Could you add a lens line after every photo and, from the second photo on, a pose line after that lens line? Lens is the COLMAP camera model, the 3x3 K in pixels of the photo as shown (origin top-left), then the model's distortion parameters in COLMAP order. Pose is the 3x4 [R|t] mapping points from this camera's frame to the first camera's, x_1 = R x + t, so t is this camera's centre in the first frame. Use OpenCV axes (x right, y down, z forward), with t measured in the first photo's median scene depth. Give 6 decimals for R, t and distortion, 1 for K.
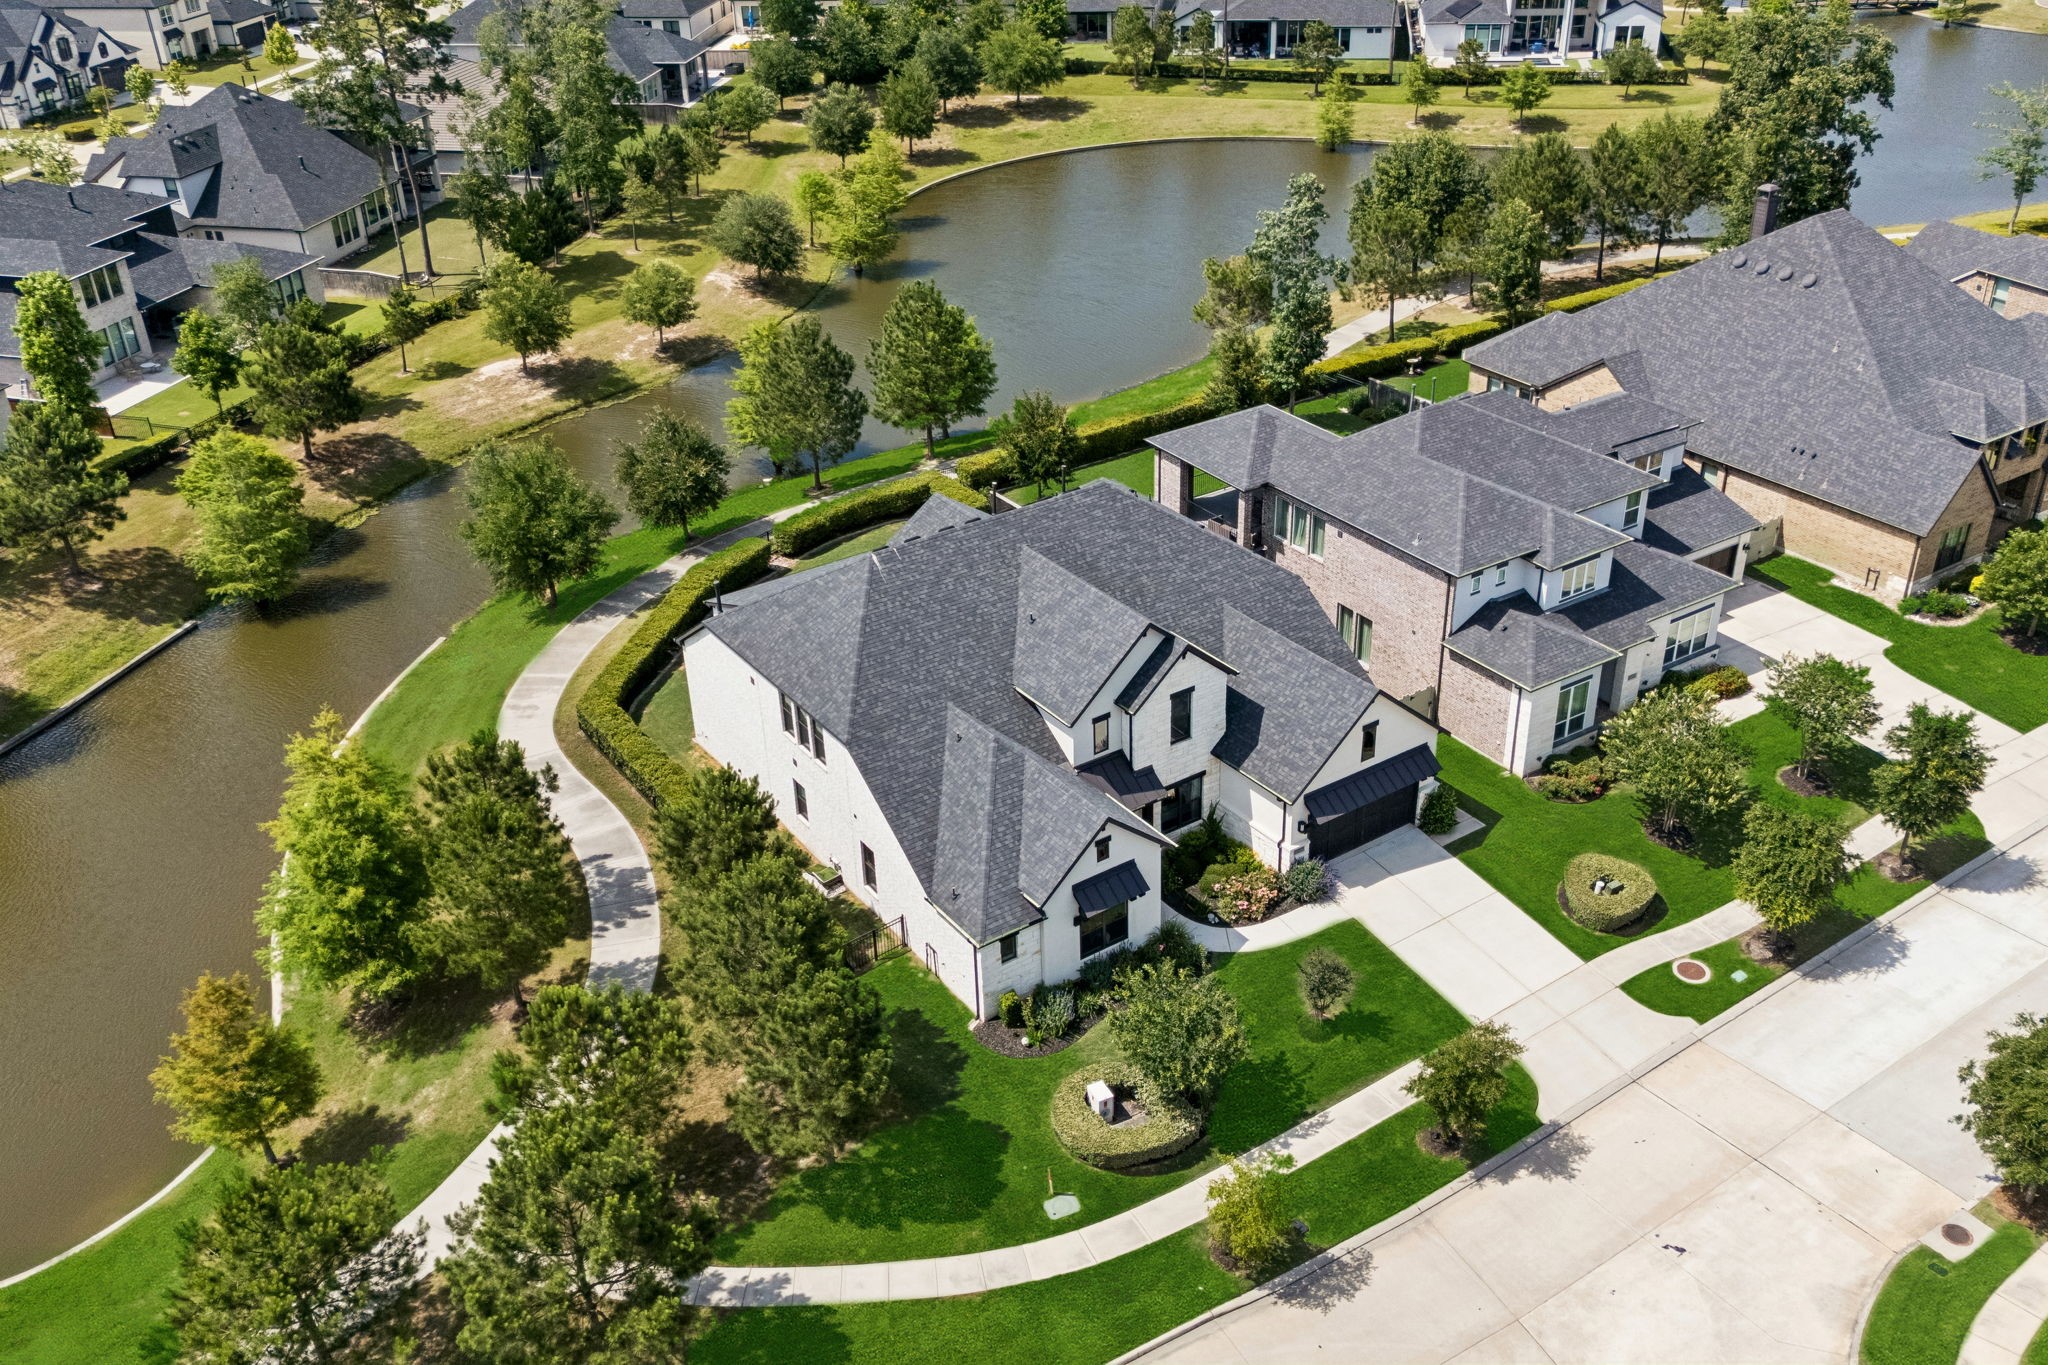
lens RADIAL K [[1764.0, 0, 1024.0], [0, 1764.0, 682.5], [0, 0, 1]] dist [0.032908, -0.002104]
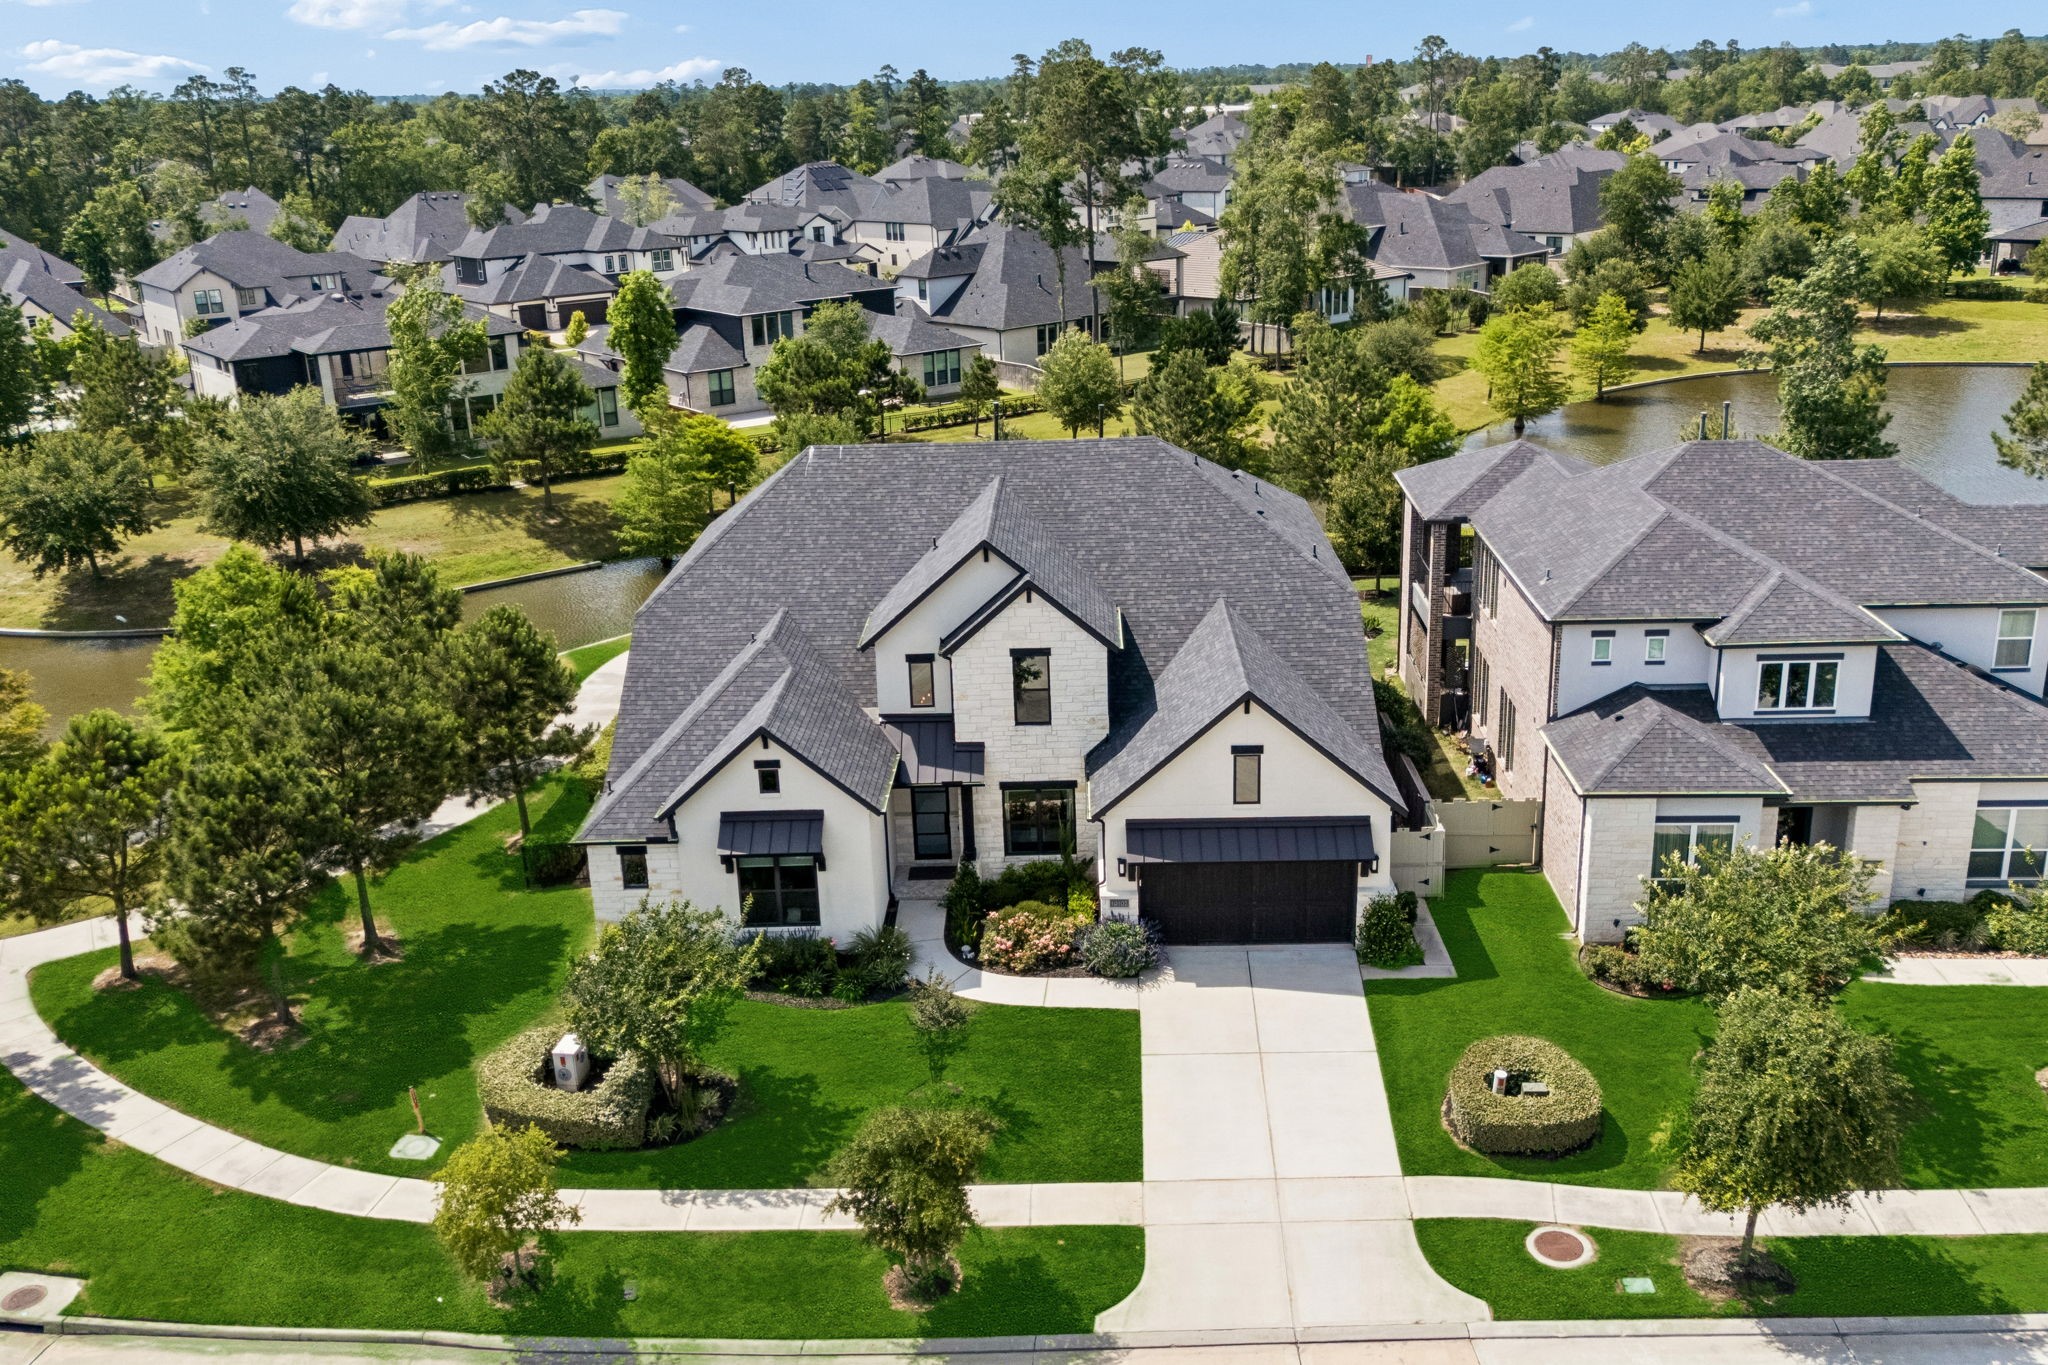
lens RADIAL K [[1764.0, 0, 1024.0], [0, 1764.0, 682.5], [0, 0, 1]] dist [0.032908, -0.002104]
pose [[0.810634, 0.184837, -0.555615, 0.503054], [-0.279628, 0.955883, -0.089980, 0.085621], [0.514471, 0.228307, 0.826557, 0.384912]]
